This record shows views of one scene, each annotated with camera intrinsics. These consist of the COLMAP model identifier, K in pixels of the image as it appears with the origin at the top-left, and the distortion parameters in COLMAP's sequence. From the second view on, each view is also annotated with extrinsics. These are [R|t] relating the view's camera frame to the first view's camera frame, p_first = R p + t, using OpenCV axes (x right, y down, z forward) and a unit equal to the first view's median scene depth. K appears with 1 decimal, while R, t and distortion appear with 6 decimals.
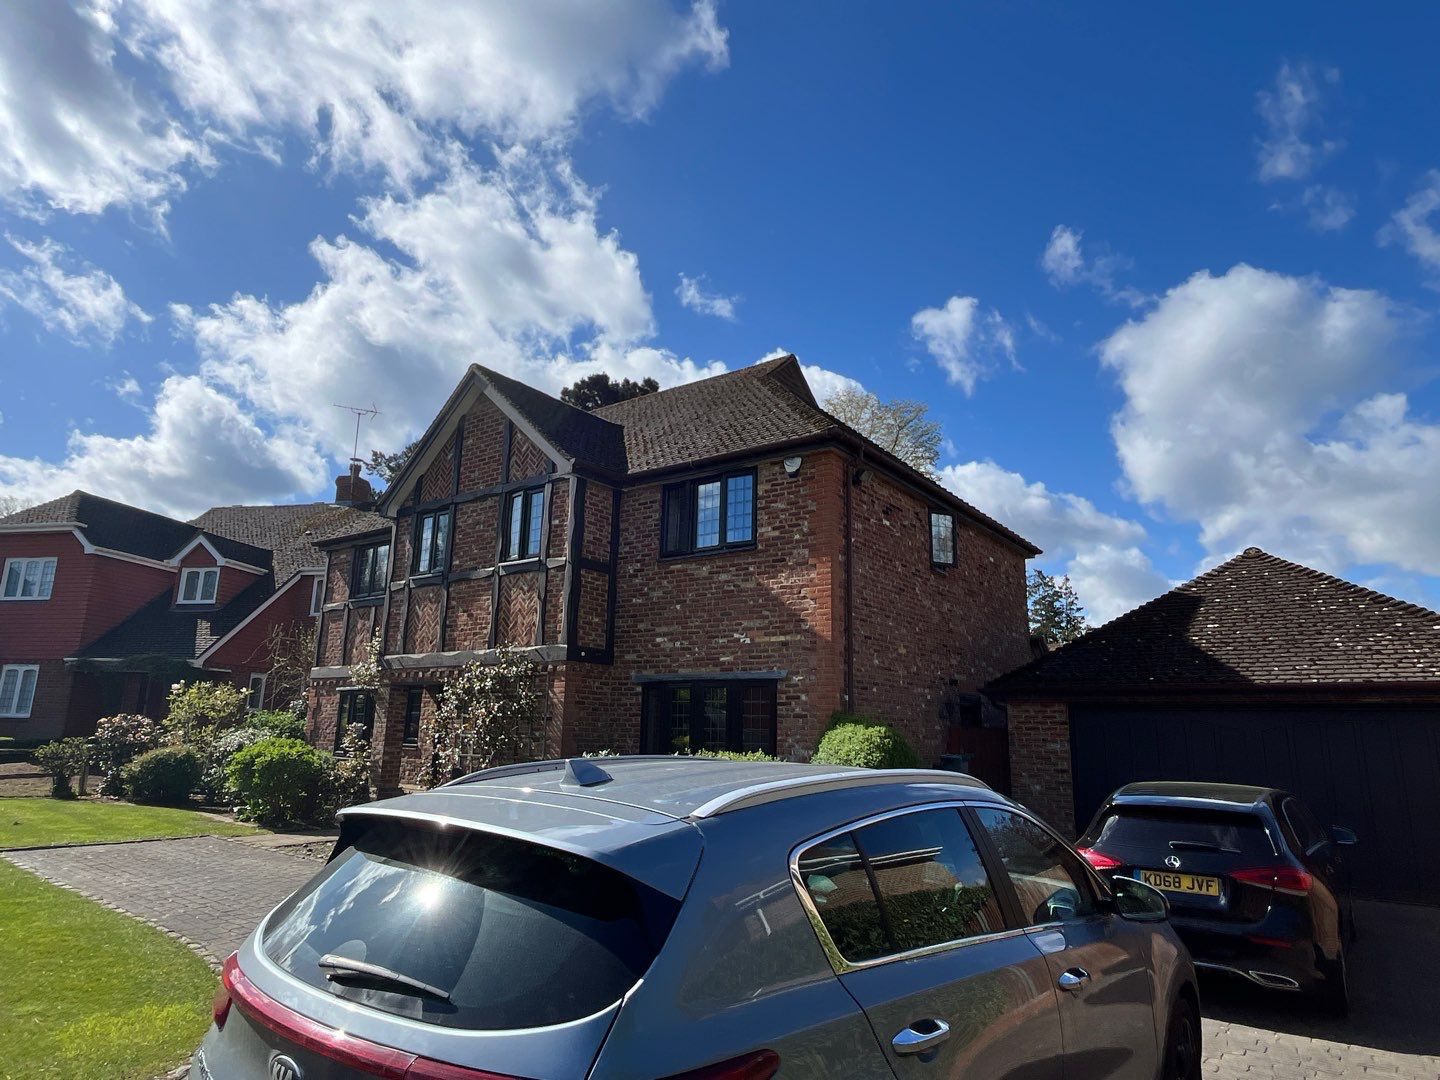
lens RADIAL K [[859.6, 0, 710.9], [0, 859.6, 541.0], [0, 0, 1]] dist [-0.002894, 0.000733]
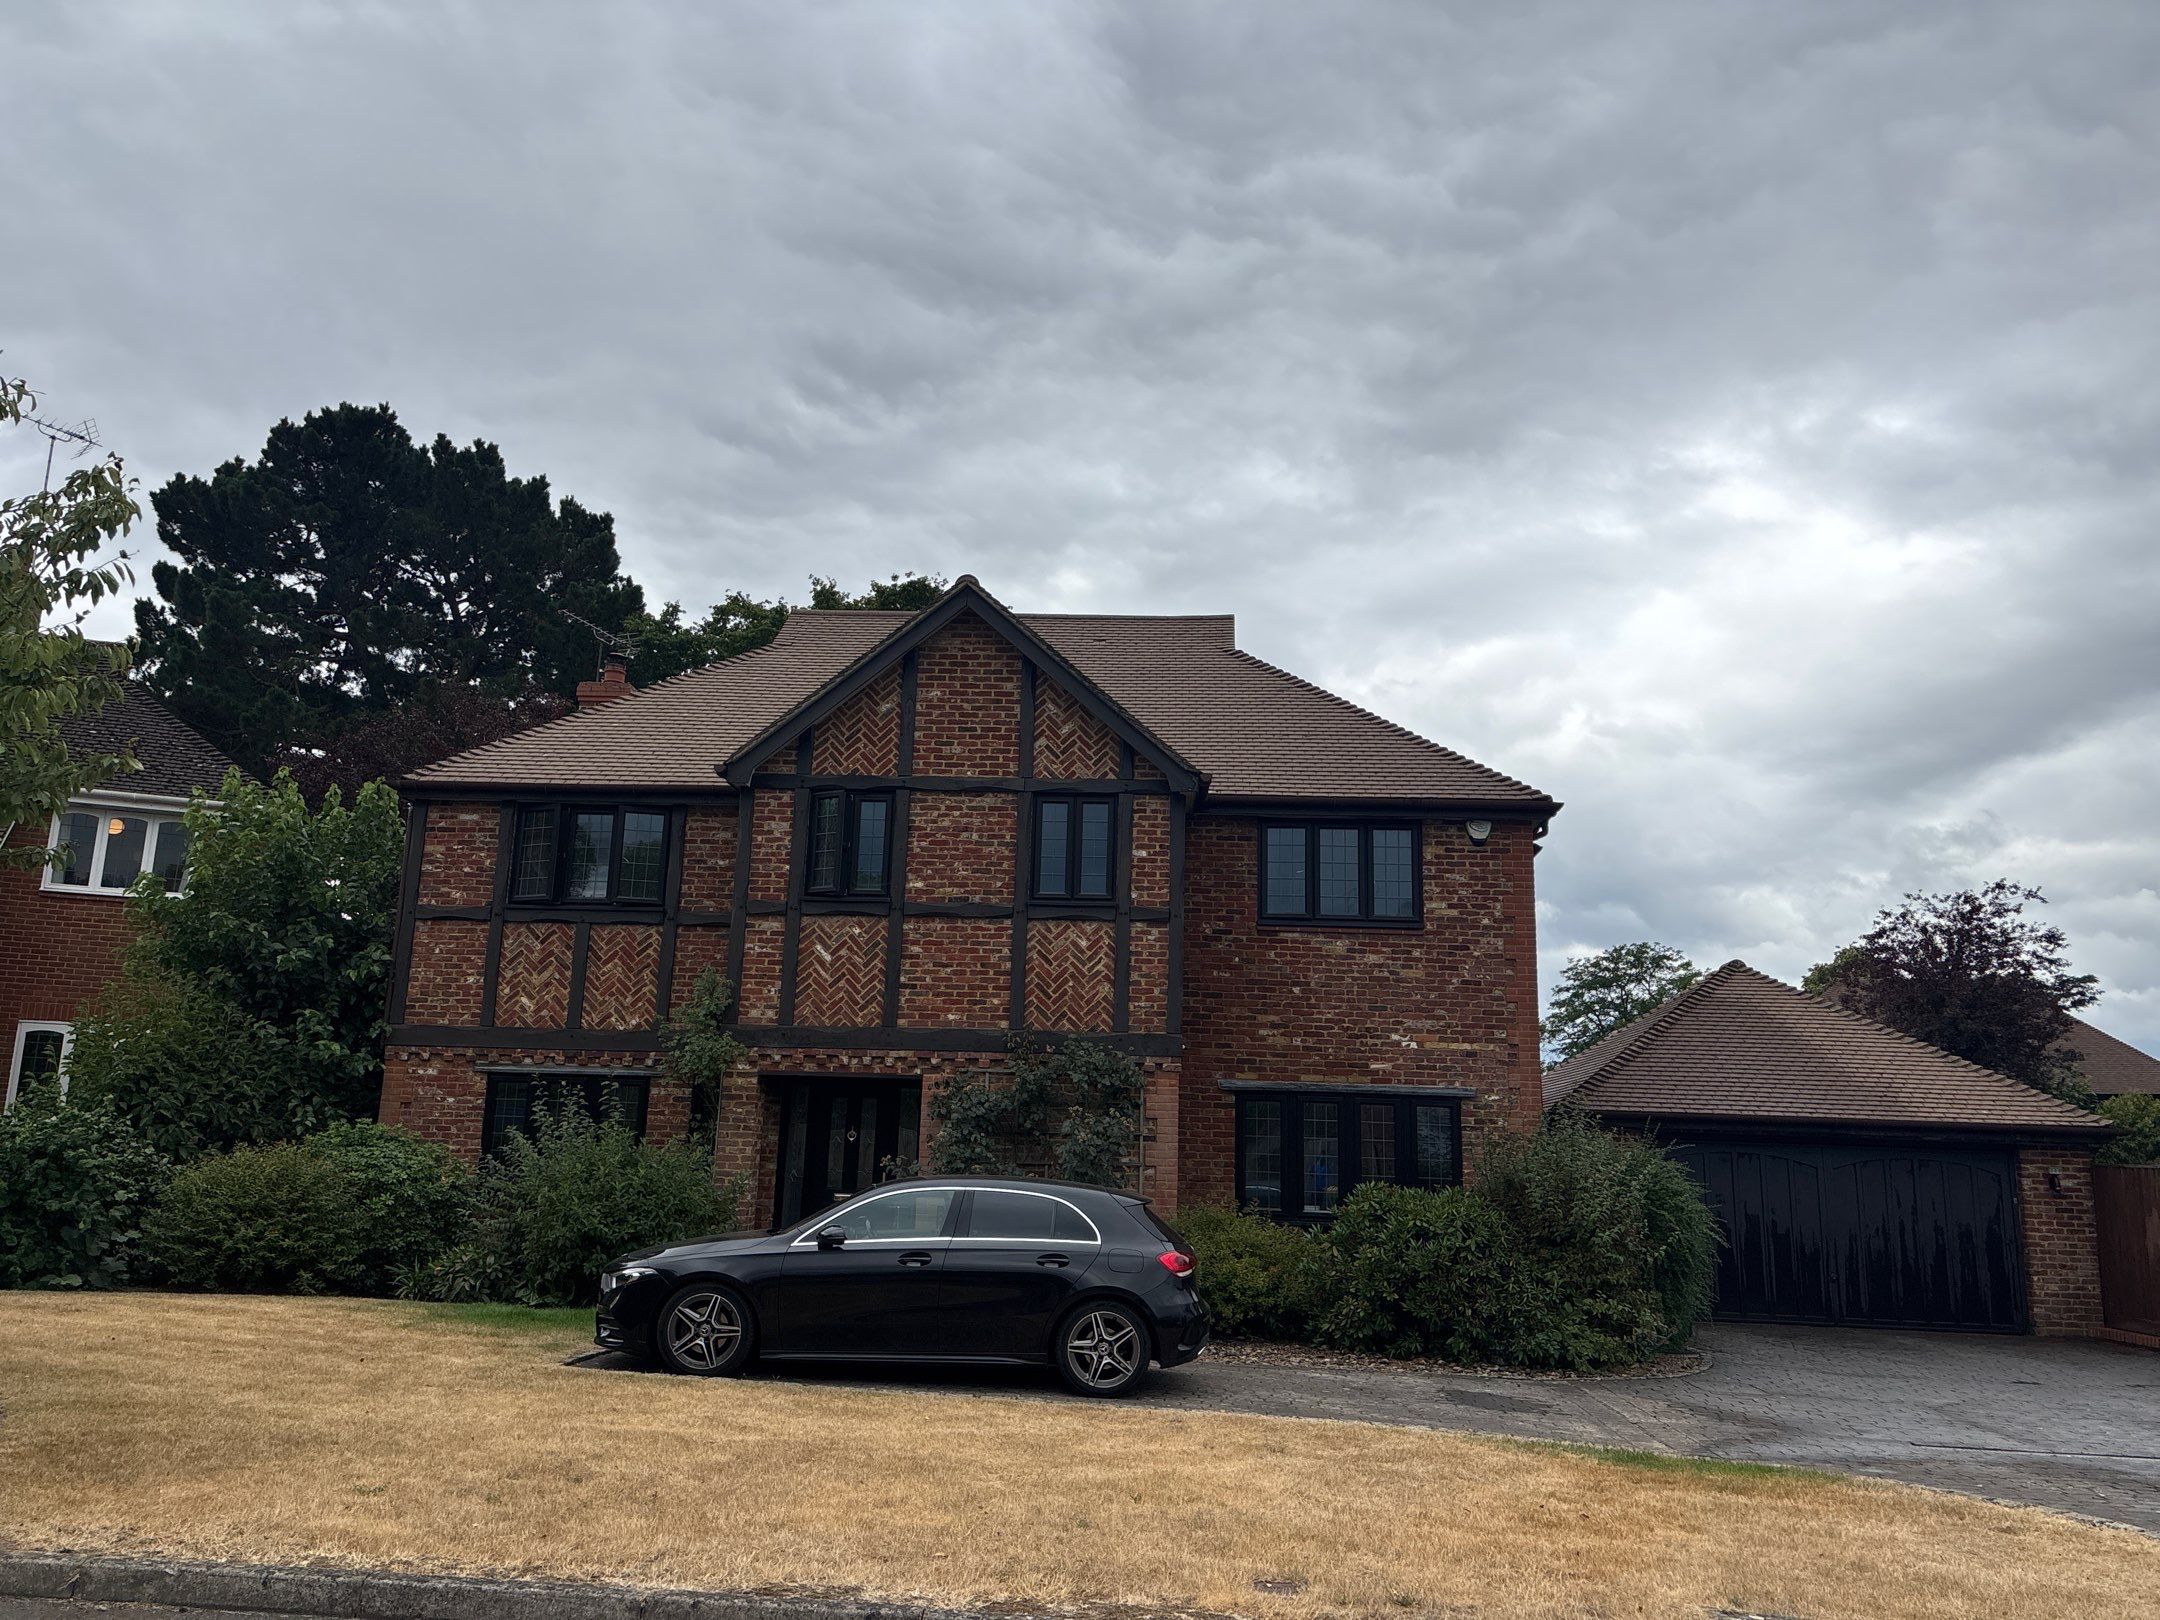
lens RADIAL K [[1576.2, 0, 1080.0], [0, 1576.2, 810.0], [0, 0, 1]] dist [0.134844, -0.192401]
pose [[0.832786, 0.121171, 0.540172, -0.970199], [-0.134060, 0.990851, -0.015586, -0.032302], [-0.537118, -0.059436, 0.841410, -0.046544]]
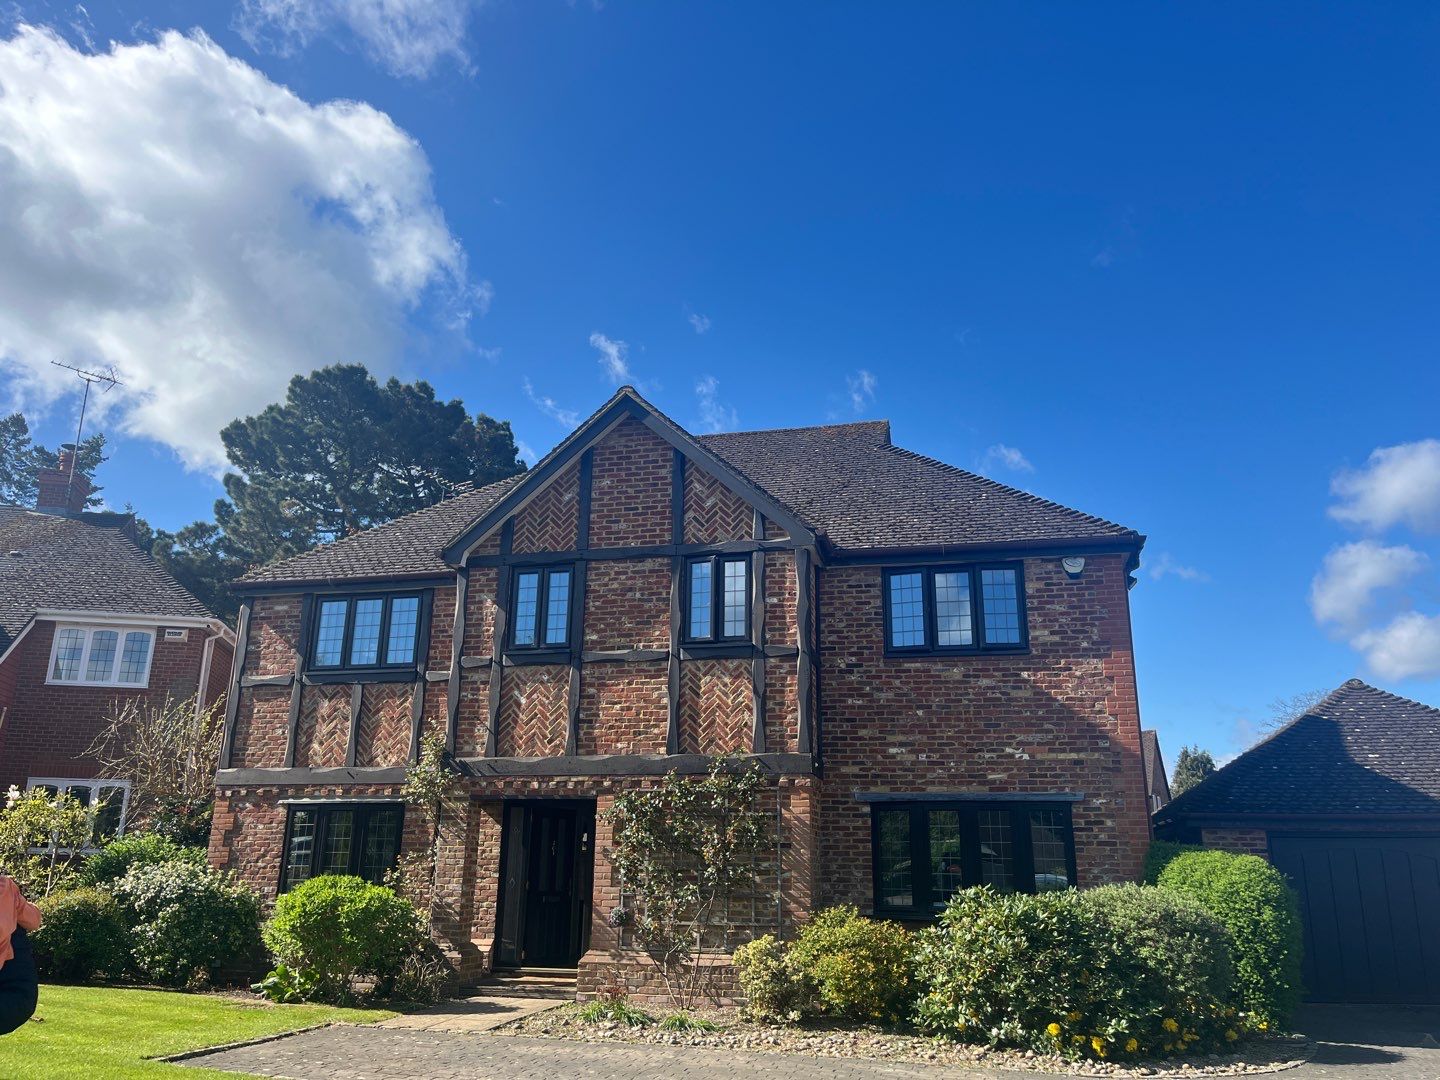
lens RADIAL K [[1105.5, 0, 713.8], [0, 1105.5, 531.2], [0, 0, 1]] dist [0.056942, -0.085409]
pose [[0.920865, 0.105553, 0.375321, -0.675520], [-0.079802, 0.993303, -0.083551, 0.005367], [-0.381627, 0.046987, 0.923121, 0.043993]]
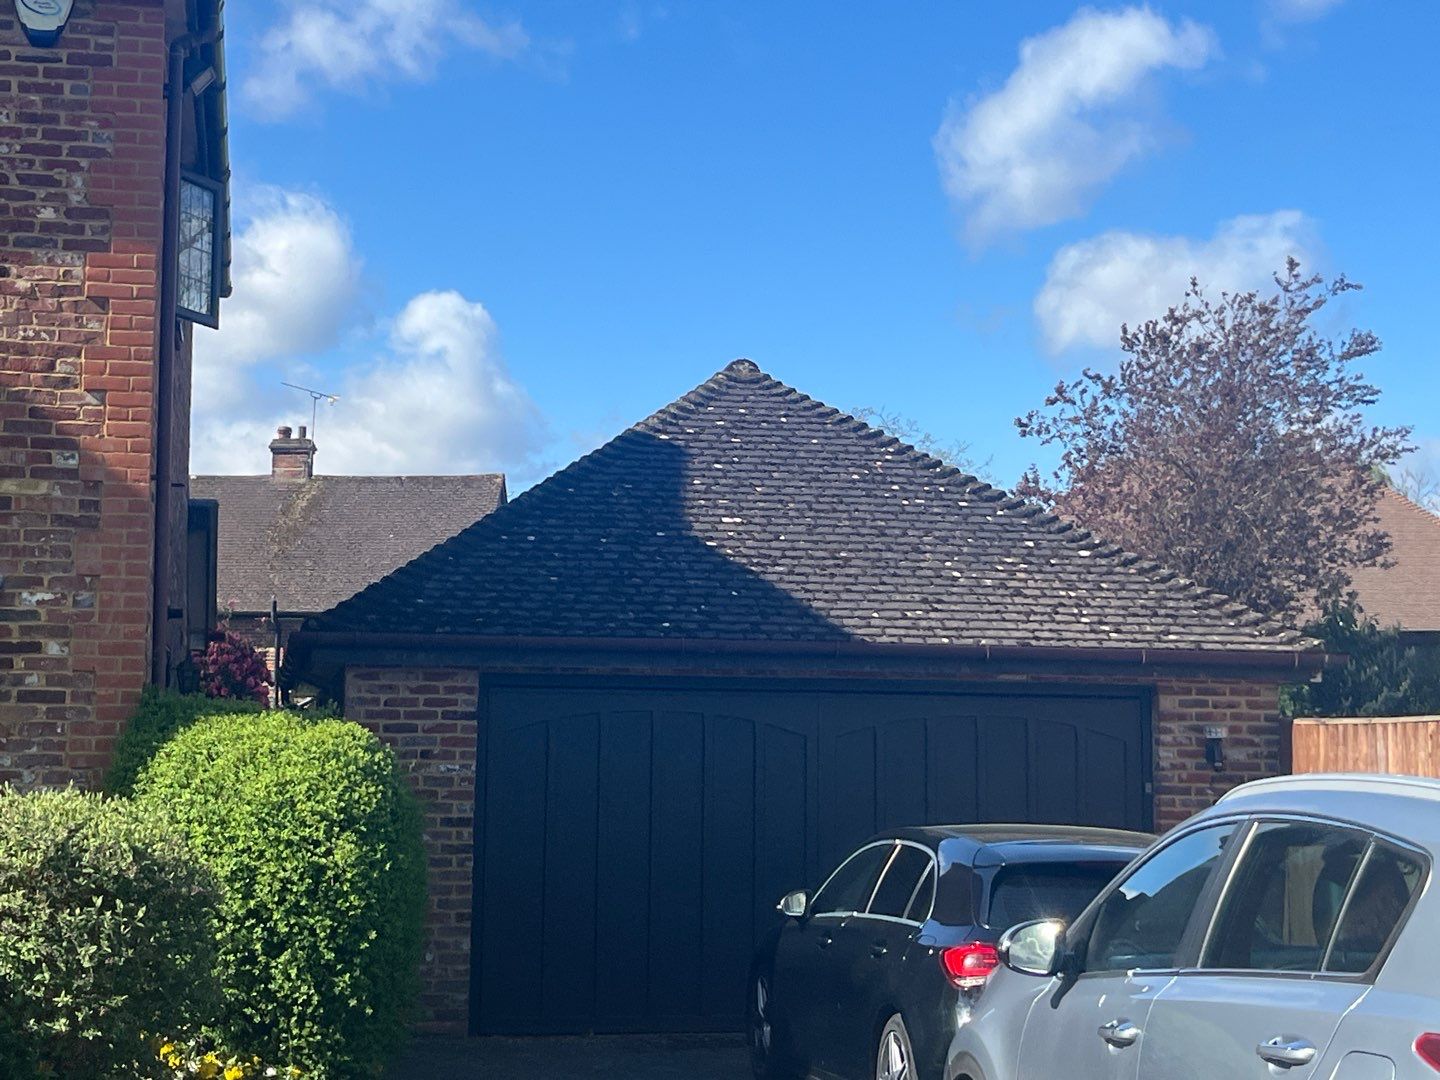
lens RADIAL K [[2573.3, 0, 720.0], [0, 2573.3, 540.0], [0, 0, 1]] dist [0.254847, -1.276473]
pose [[0.676630, 0.054288, 0.734319, -0.476475], [-0.156284, 0.985144, 0.071174, 0.007503], [-0.719547, -0.162921, 0.675063, 0.023608]]
